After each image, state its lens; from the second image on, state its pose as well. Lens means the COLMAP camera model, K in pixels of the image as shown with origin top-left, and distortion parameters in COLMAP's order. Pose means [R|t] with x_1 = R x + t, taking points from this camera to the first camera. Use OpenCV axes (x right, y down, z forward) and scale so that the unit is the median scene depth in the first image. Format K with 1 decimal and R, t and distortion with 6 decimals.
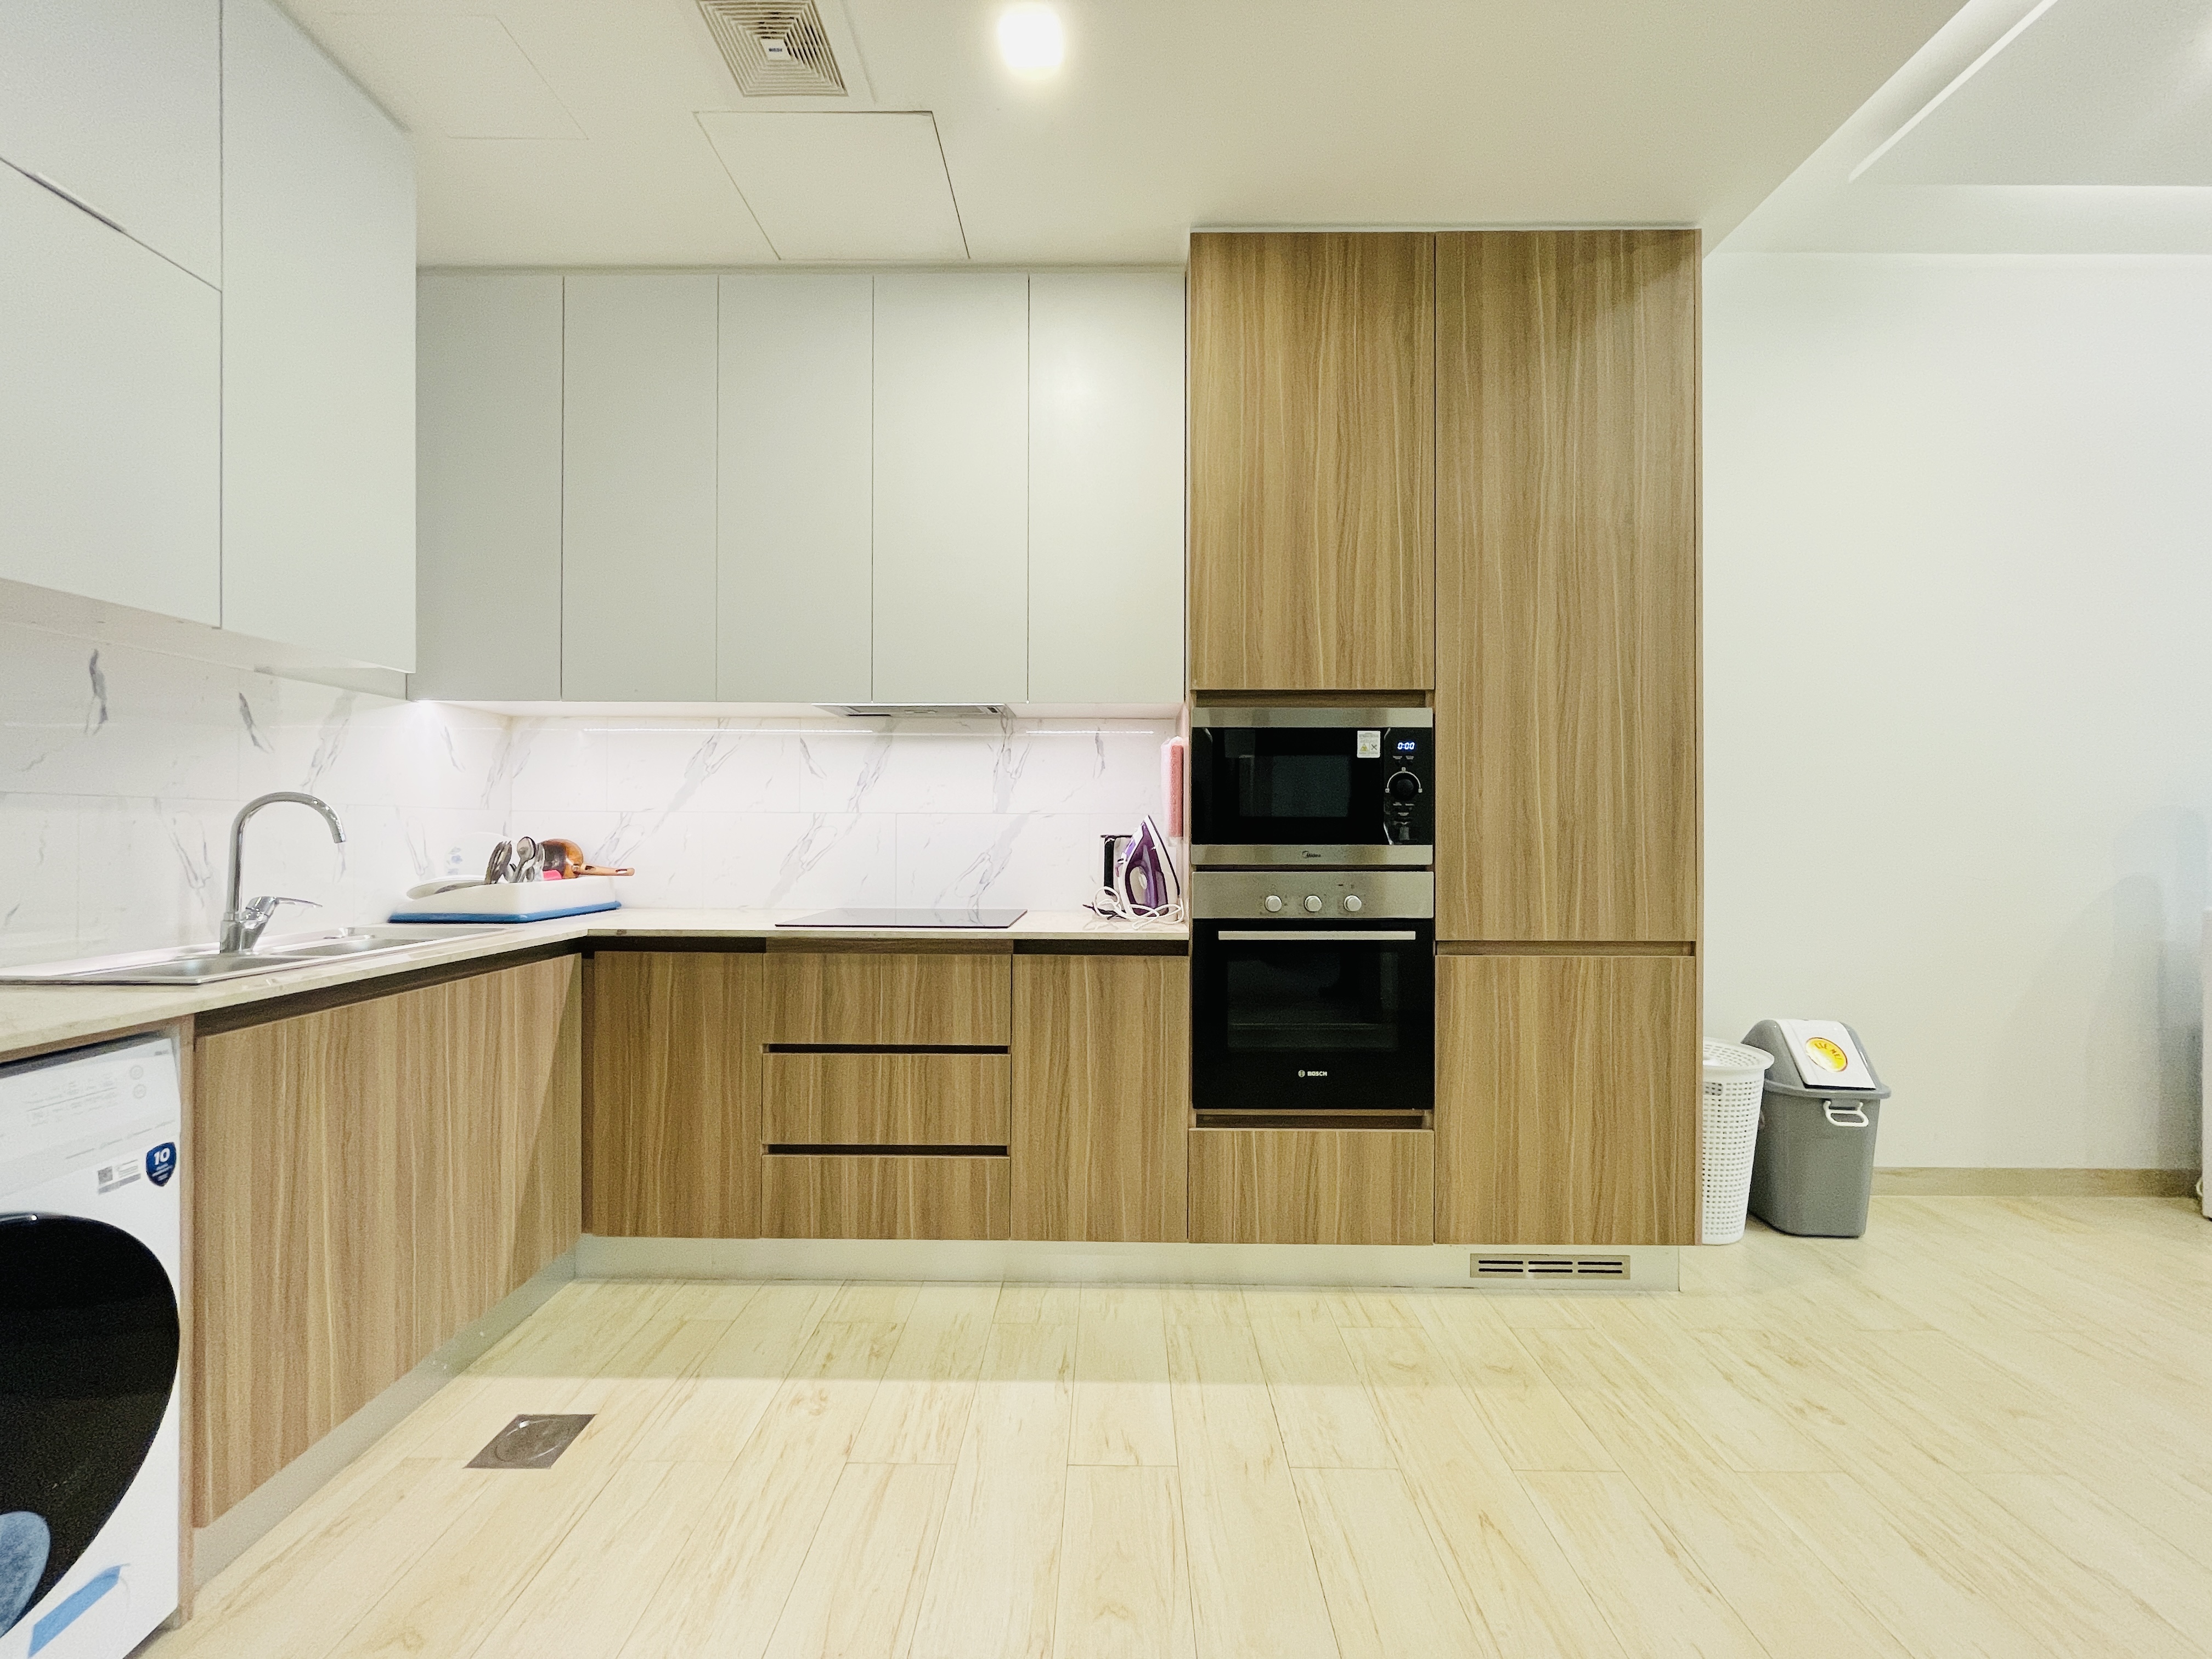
lens RADIAL K [[891.4, 0, 1106.0], [0, 891.4, 829.5], [0, 0, 1]] dist [-0.002772, -0.000527]
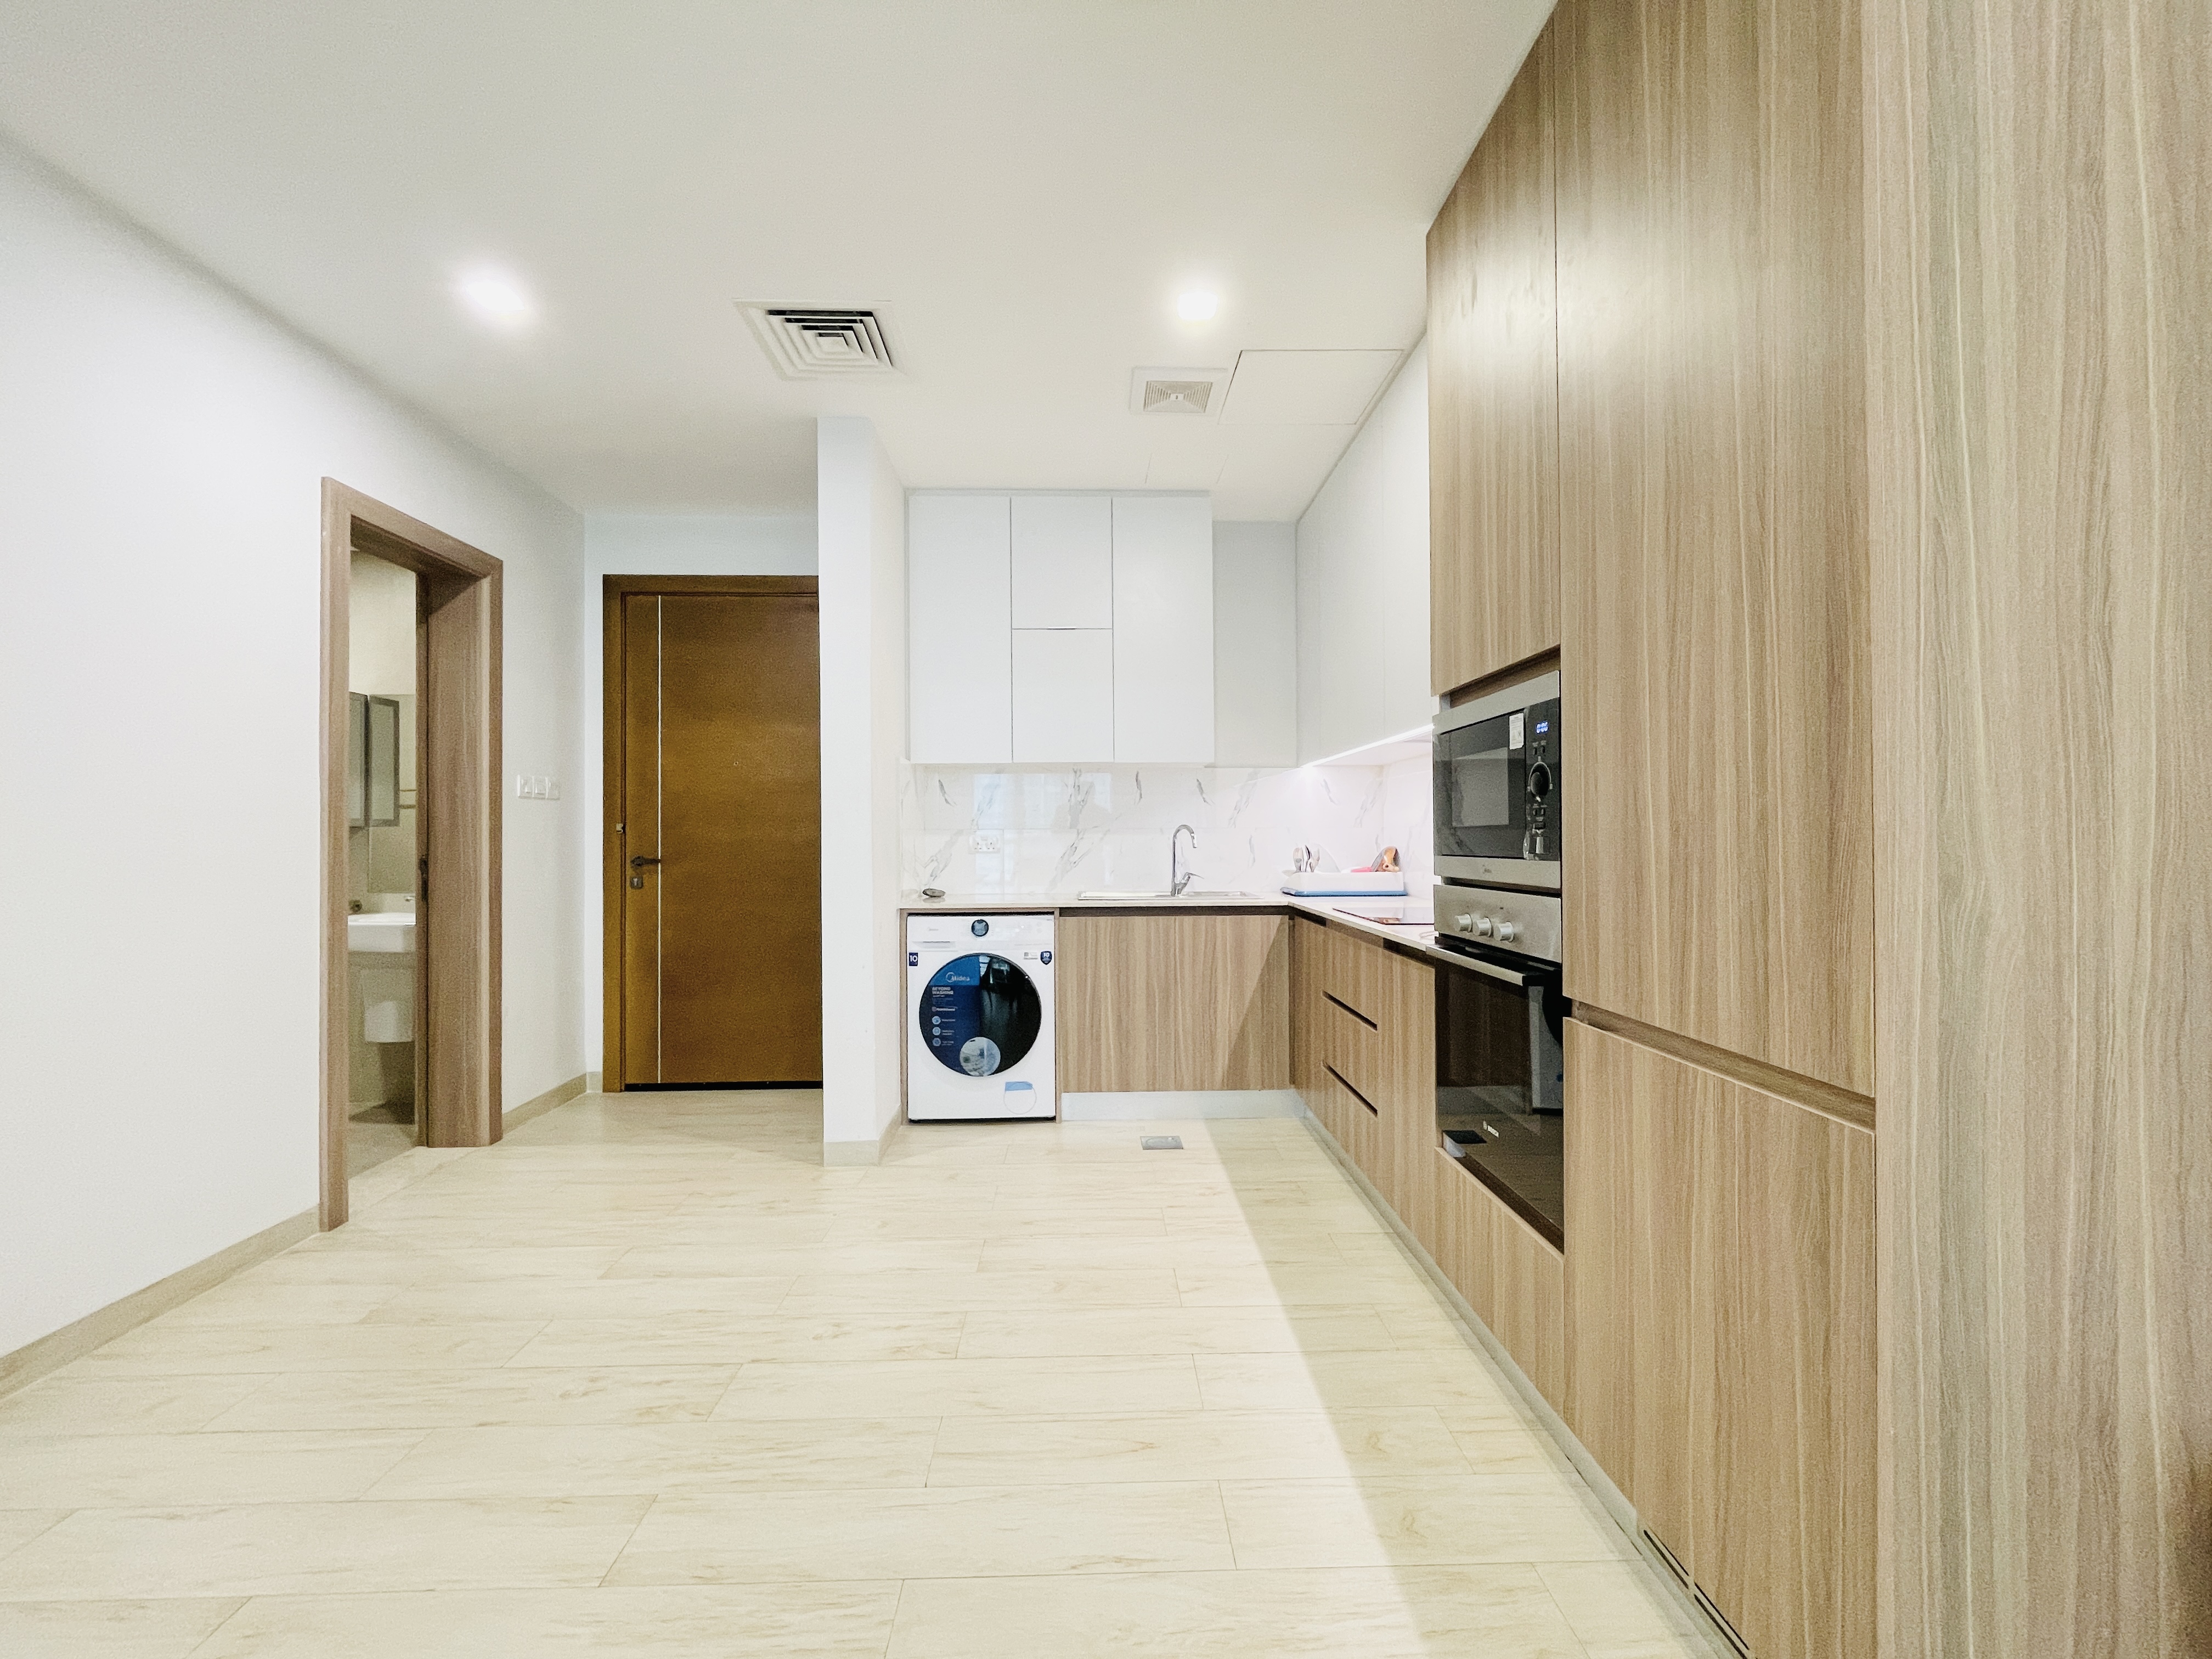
lens RADIAL K [[912.6, 0, 1113.7], [0, 912.6, 840.8], [0, 0, 1]] dist [-0.001861, -0.000230]
pose [[0.046712, 0.000728, -0.998908, 1.086687], [0.011007, 0.999939, 0.001244, -0.004334], [0.998848, -0.011053, 0.046702, 0.610333]]
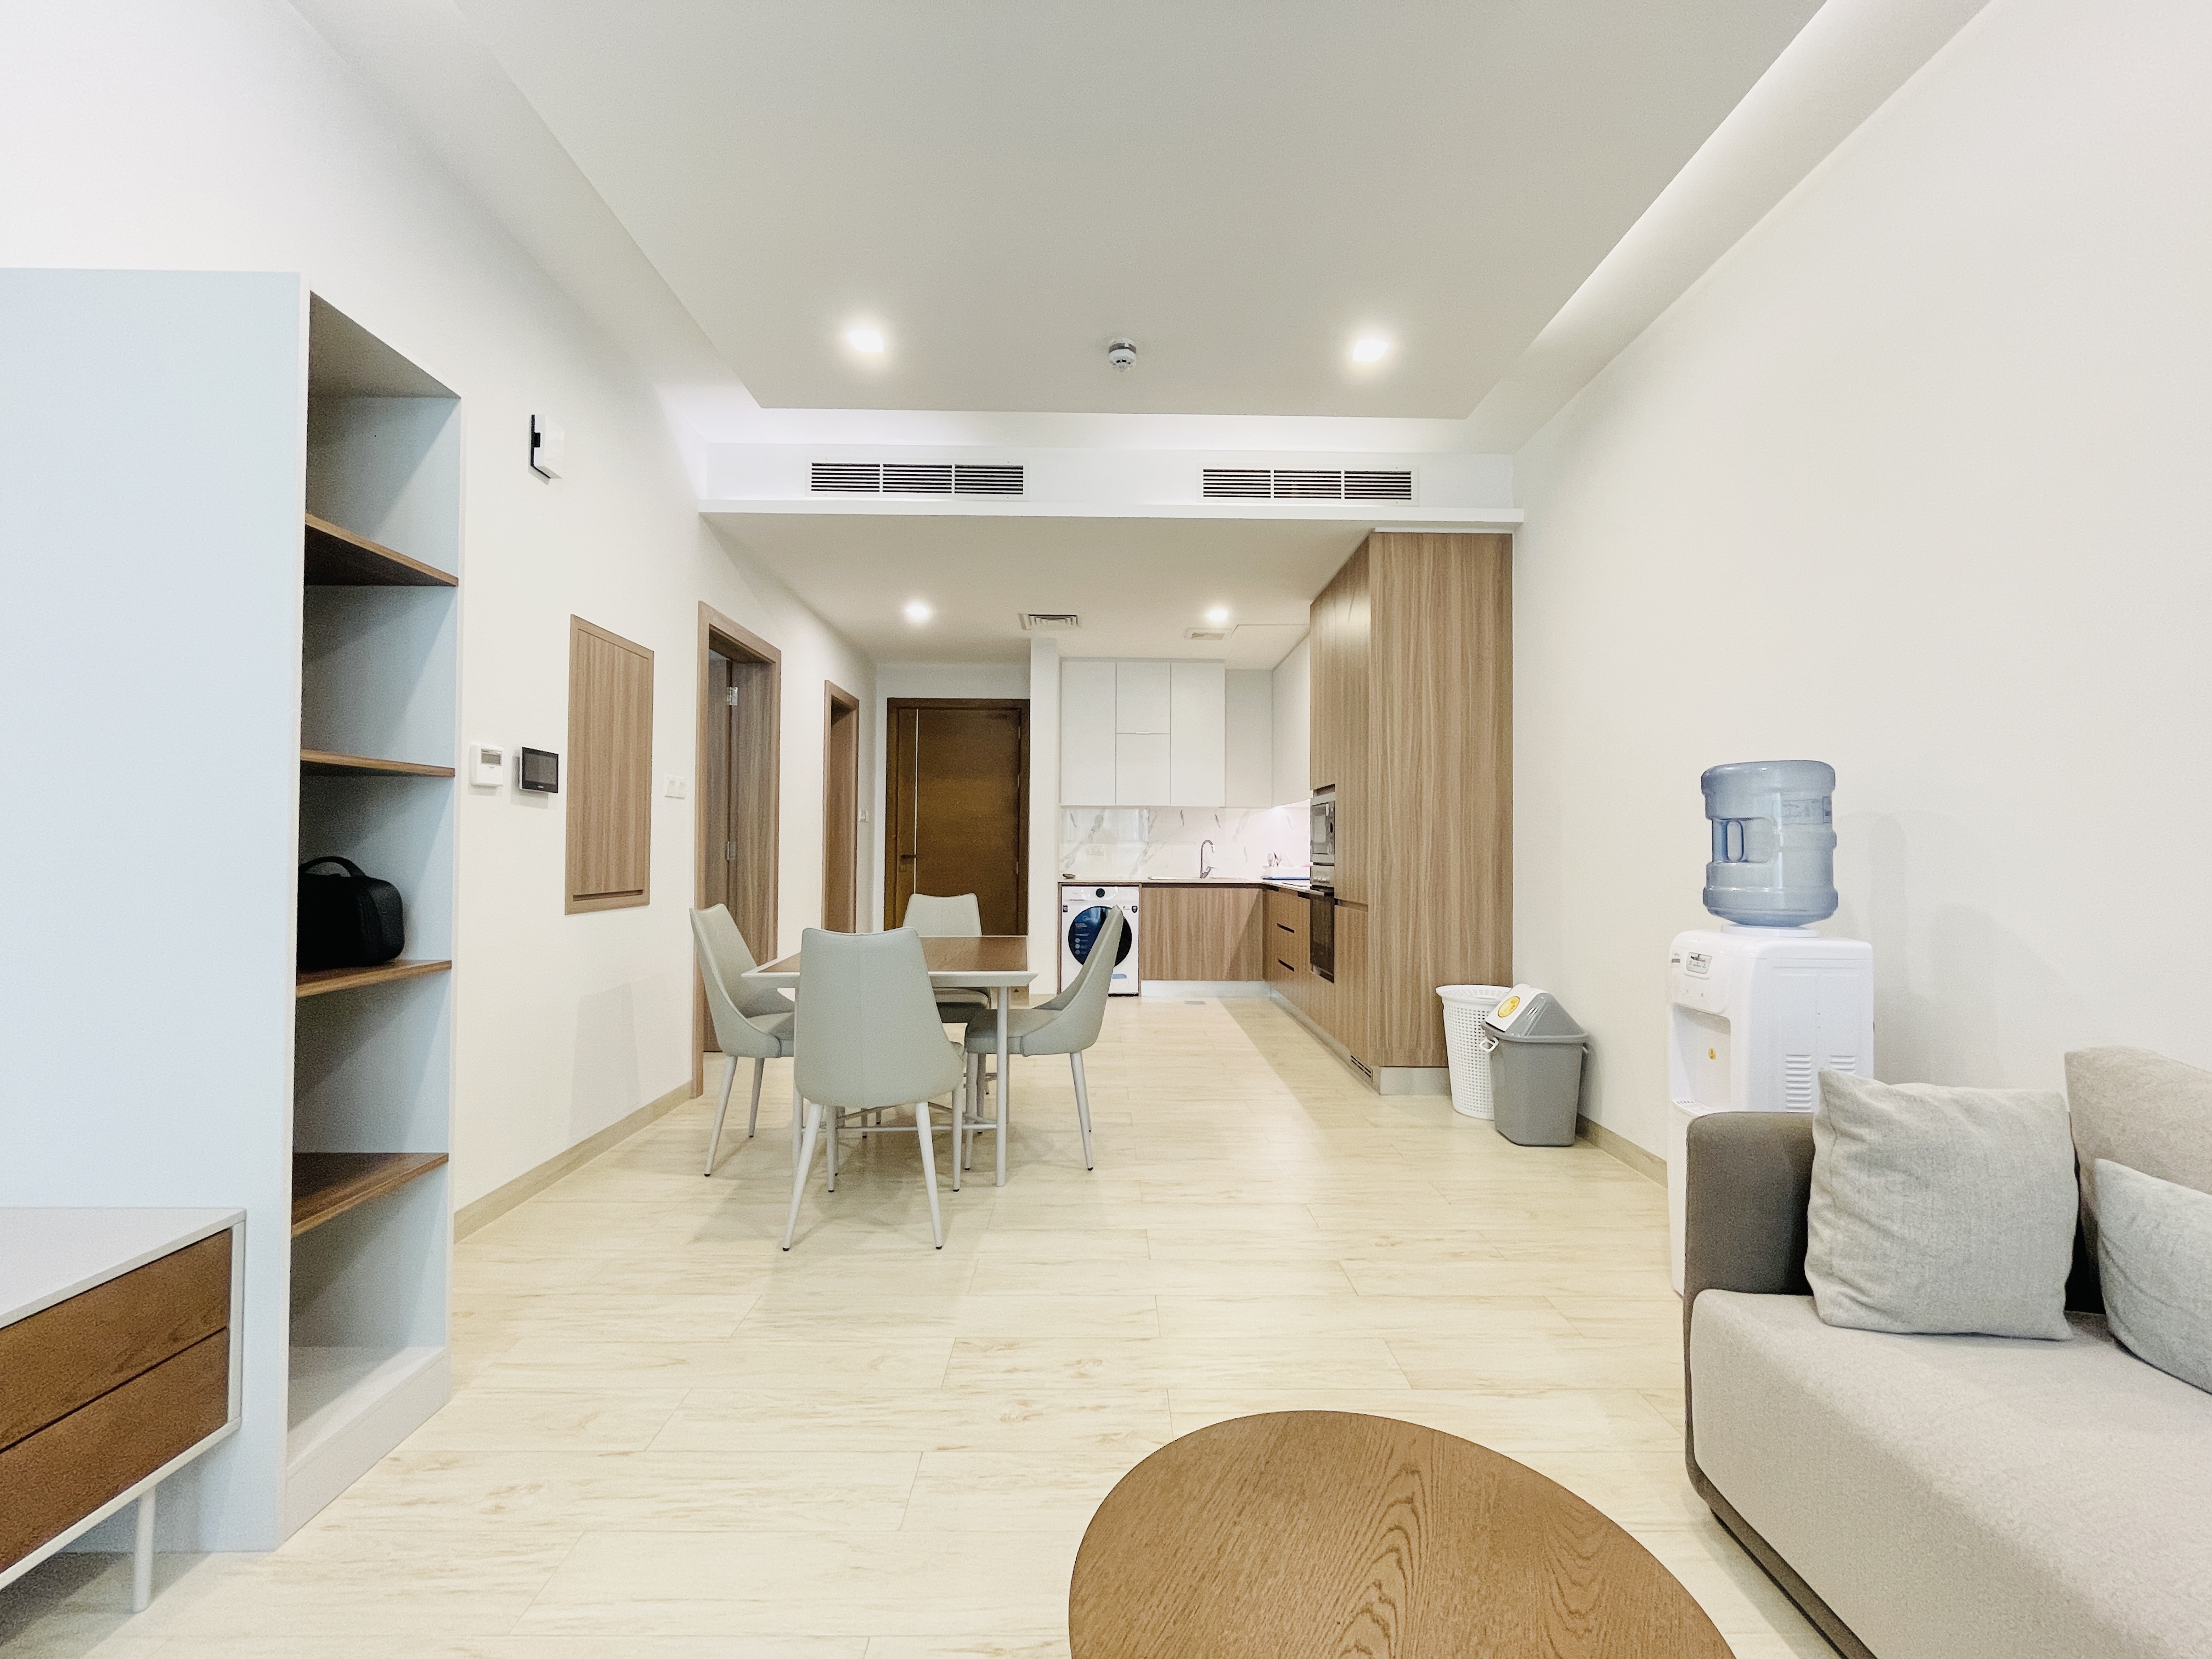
lens RADIAL K [[912.6, 0, 1113.7], [0, 912.6, 840.8], [0, 0, 1]] dist [-0.001861, -0.000230]
pose [[0.030438, -0.012175, -0.999463, 2.599480], [-0.000793, 0.999925, -0.012205, 0.012366], [0.999536, 0.001164, 0.030426, 0.390715]]
